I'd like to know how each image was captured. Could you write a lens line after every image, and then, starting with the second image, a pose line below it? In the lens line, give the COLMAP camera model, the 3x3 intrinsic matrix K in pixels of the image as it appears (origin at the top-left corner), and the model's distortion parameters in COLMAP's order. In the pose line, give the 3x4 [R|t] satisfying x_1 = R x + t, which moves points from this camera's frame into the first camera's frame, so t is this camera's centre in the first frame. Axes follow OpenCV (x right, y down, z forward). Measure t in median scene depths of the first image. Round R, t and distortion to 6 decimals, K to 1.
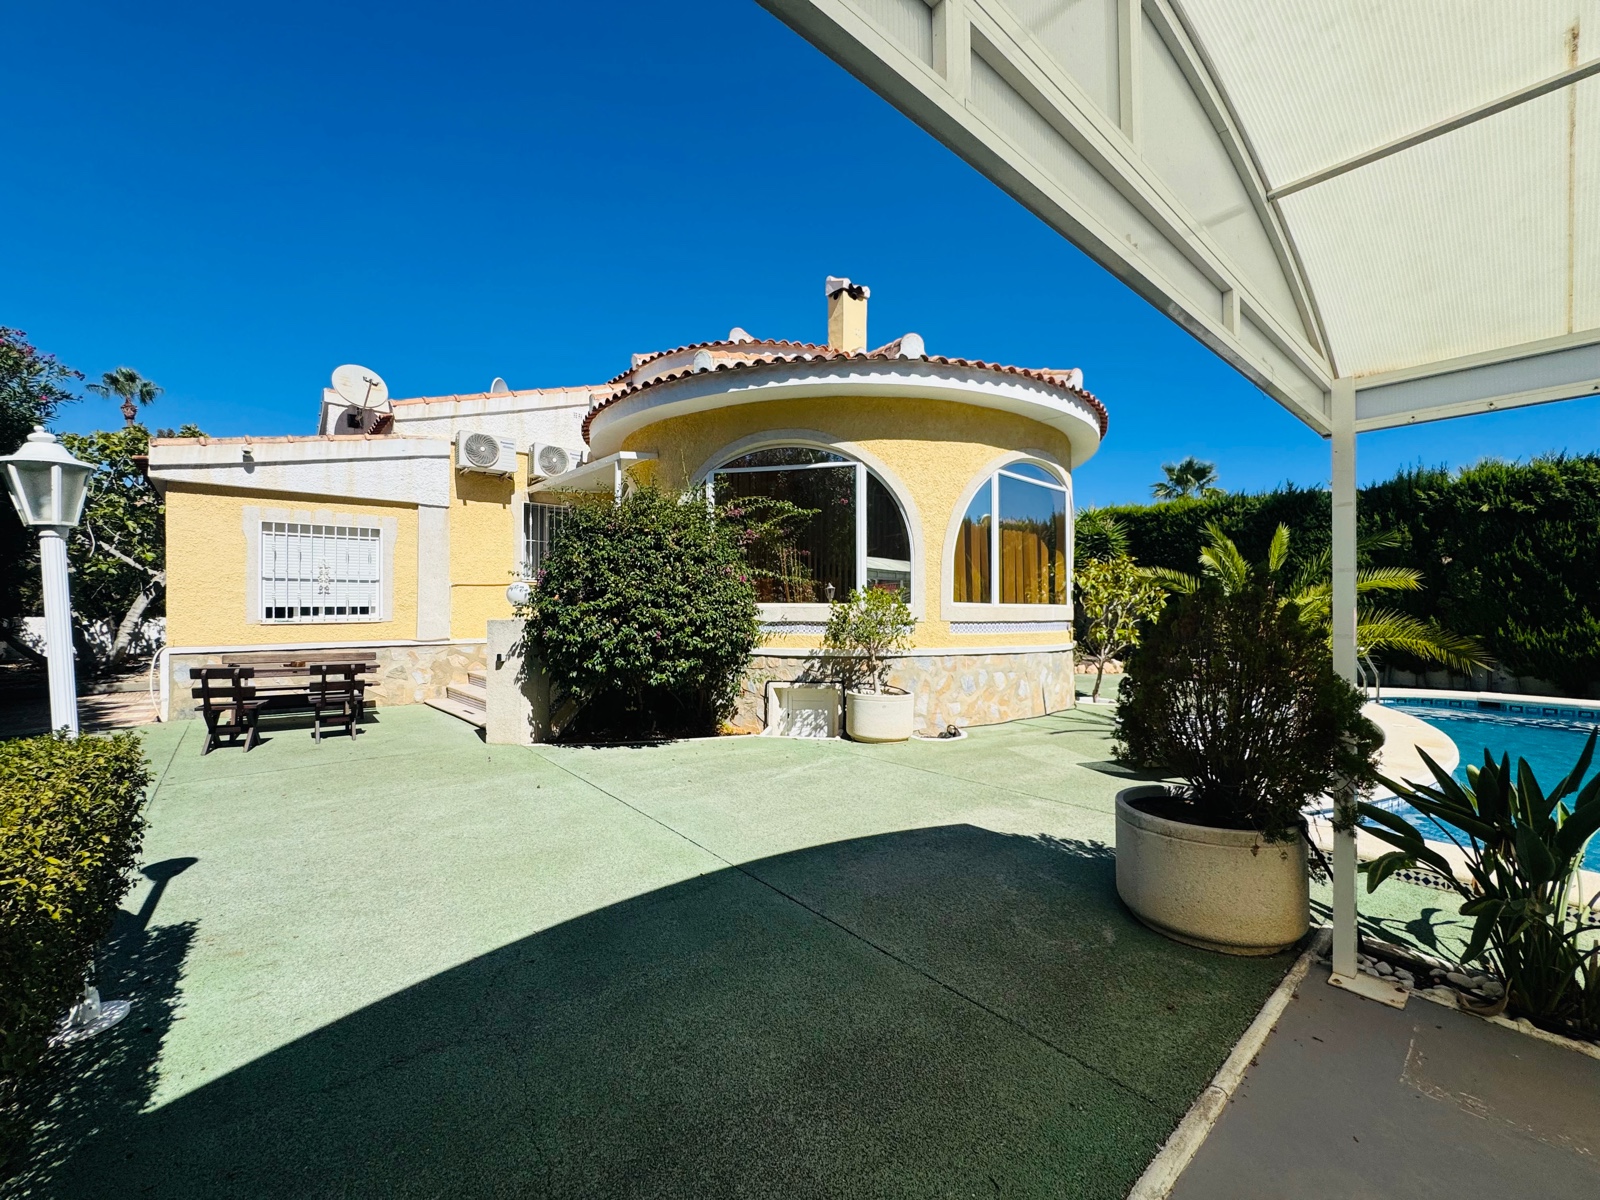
lens RADIAL K [[637.9, 0, 804.0], [0, 637.9, 602.2], [0, 0, 1]] dist [-0.002087, 0.000156]
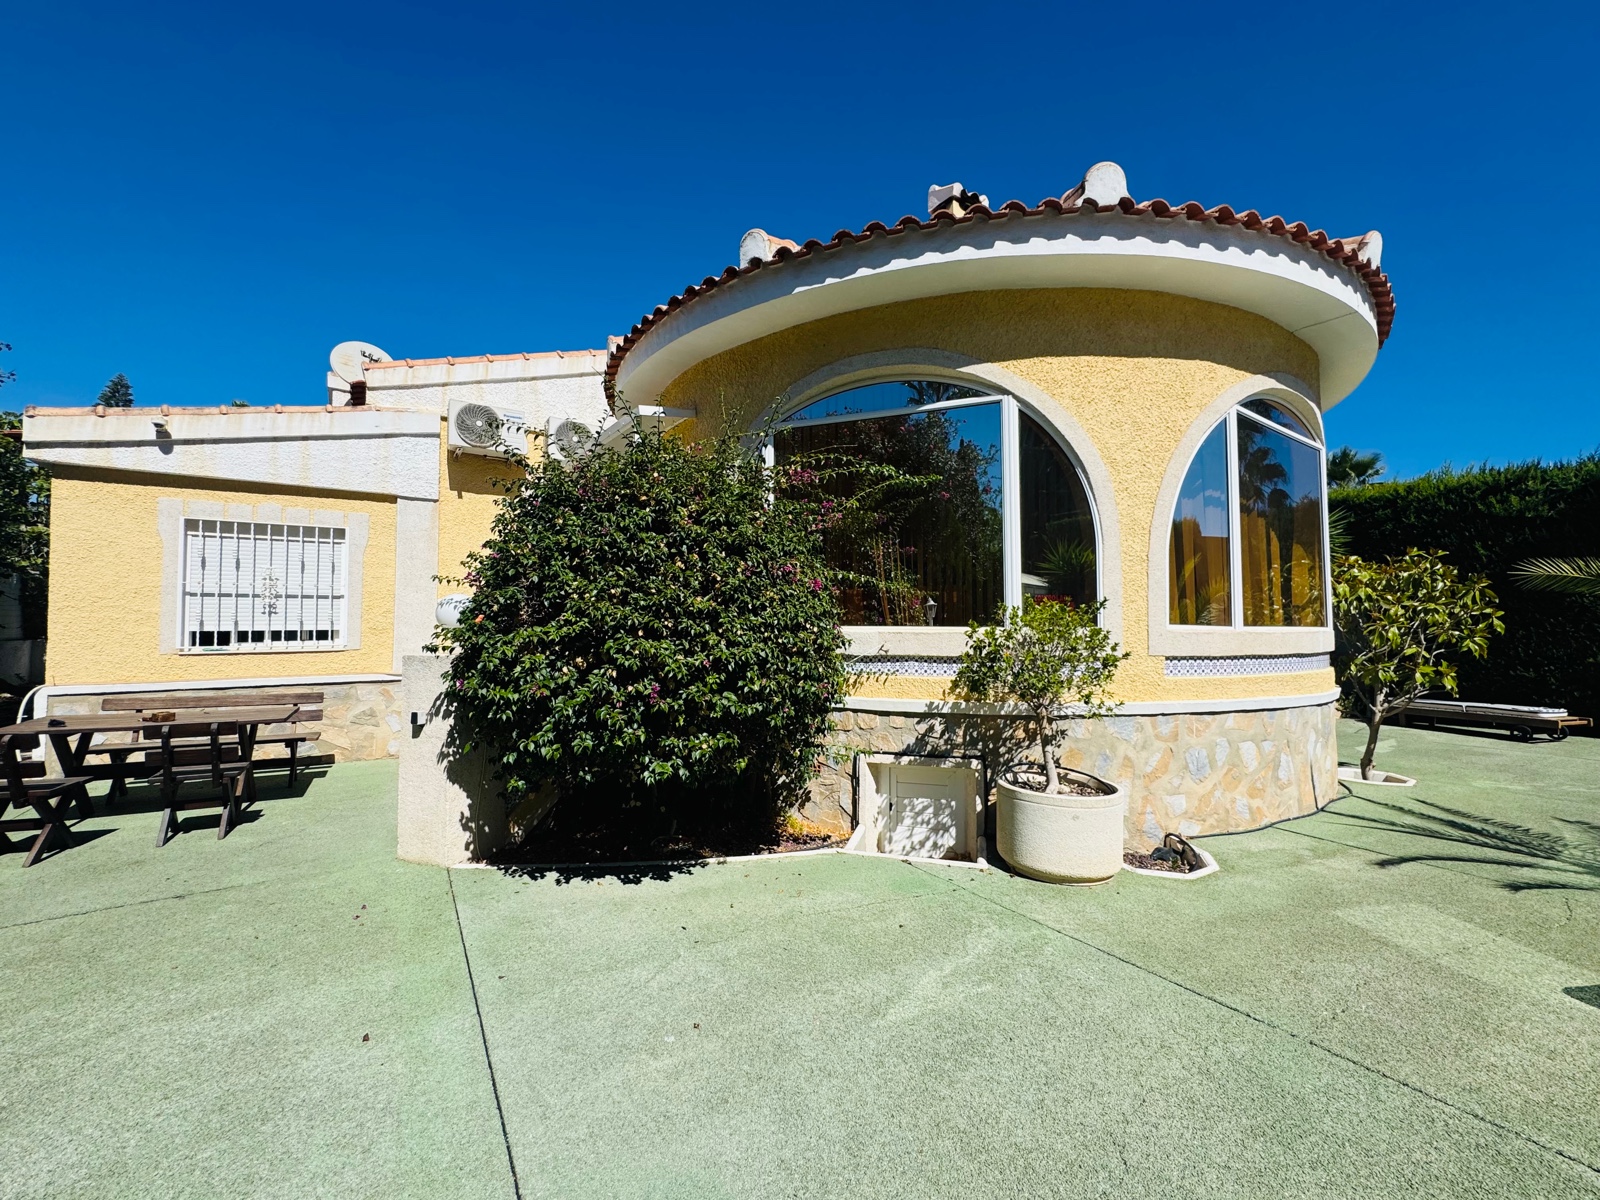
lens RADIAL K [[637.9, 0, 789.9], [0, 637.9, 601.5], [0, 0, 1]] dist [-0.002087, 0.000156]
pose [[0.989470, -0.006284, -0.144604, -0.031048], [0.002136, 0.999582, -0.028820, -0.004778], [0.144725, 0.028207, 0.989070, 0.367138]]
